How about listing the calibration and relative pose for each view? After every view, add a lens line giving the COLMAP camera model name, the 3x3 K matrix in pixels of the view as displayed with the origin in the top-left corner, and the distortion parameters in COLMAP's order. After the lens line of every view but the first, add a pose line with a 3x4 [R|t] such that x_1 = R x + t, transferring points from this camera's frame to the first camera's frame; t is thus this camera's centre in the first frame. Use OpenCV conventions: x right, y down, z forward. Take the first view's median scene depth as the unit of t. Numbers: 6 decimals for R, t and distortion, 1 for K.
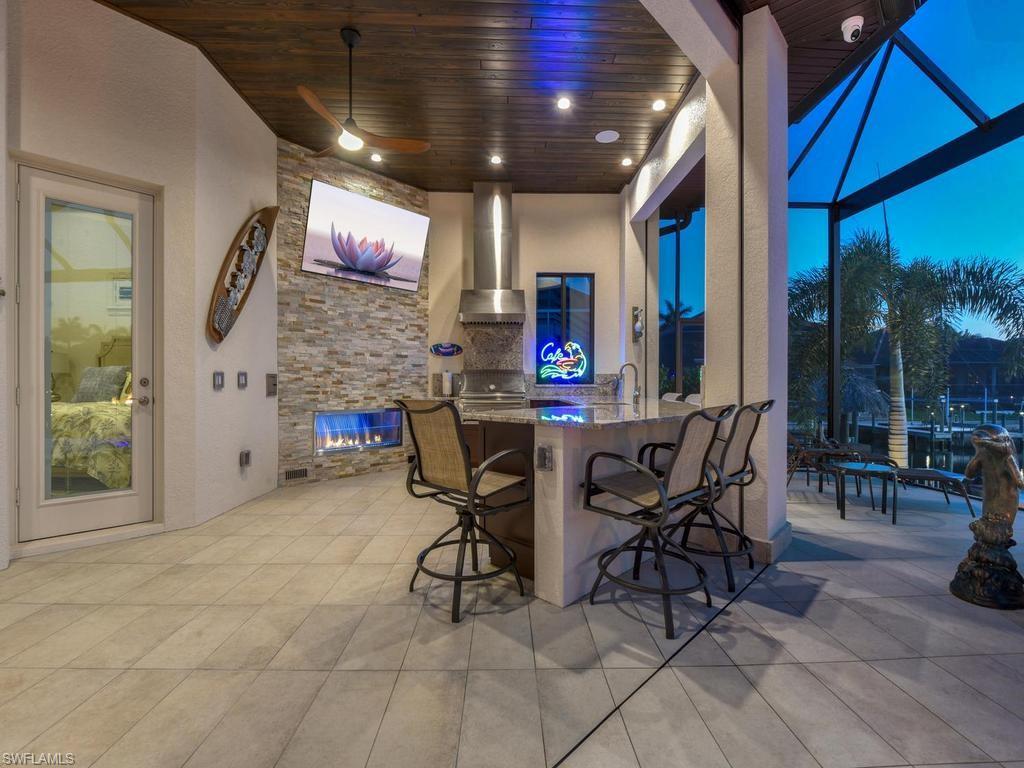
lens RADIAL K [[468.8, 0, 514.6], [0, 468.8, 388.6], [0, 0, 1]] dist [0.000636, -0.011975]
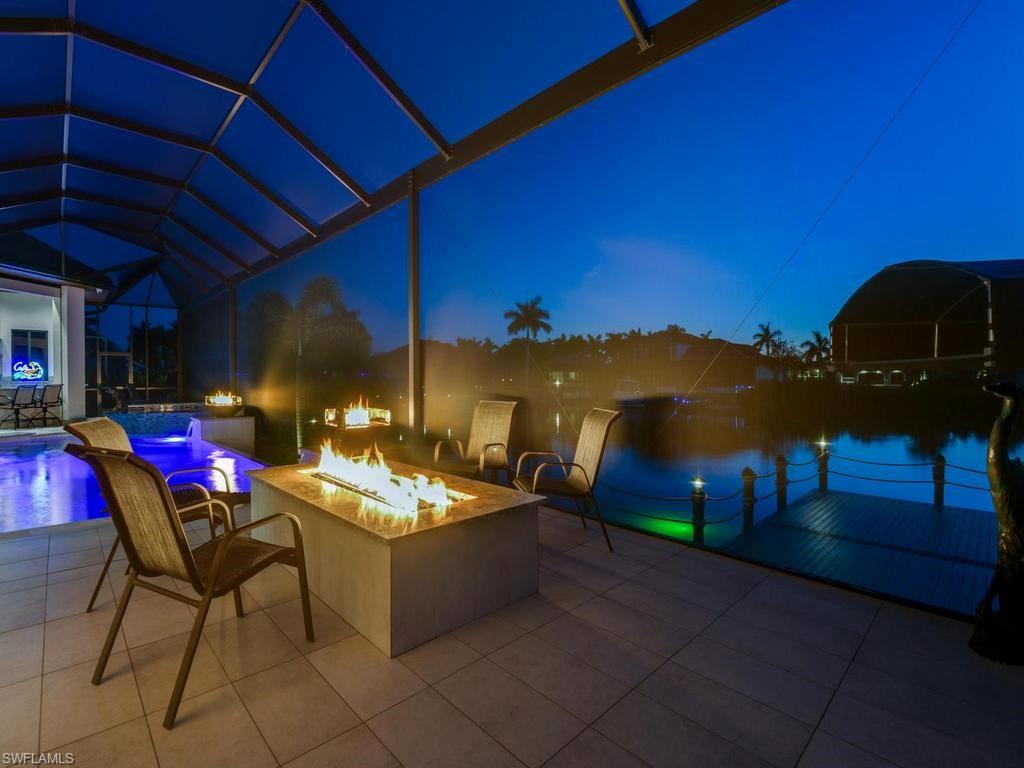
lens RADIAL K [[468.8, 0, 498.7], [0, 468.8, 393.9], [0, 0, 1]] dist [0.000636, -0.011975]
pose [[0.759660, -0.026421, 0.649783, 0.369997], [0.013773, 0.999604, 0.024543, 0.027046], [-0.650174, -0.009695, 0.759723, -2.106244]]
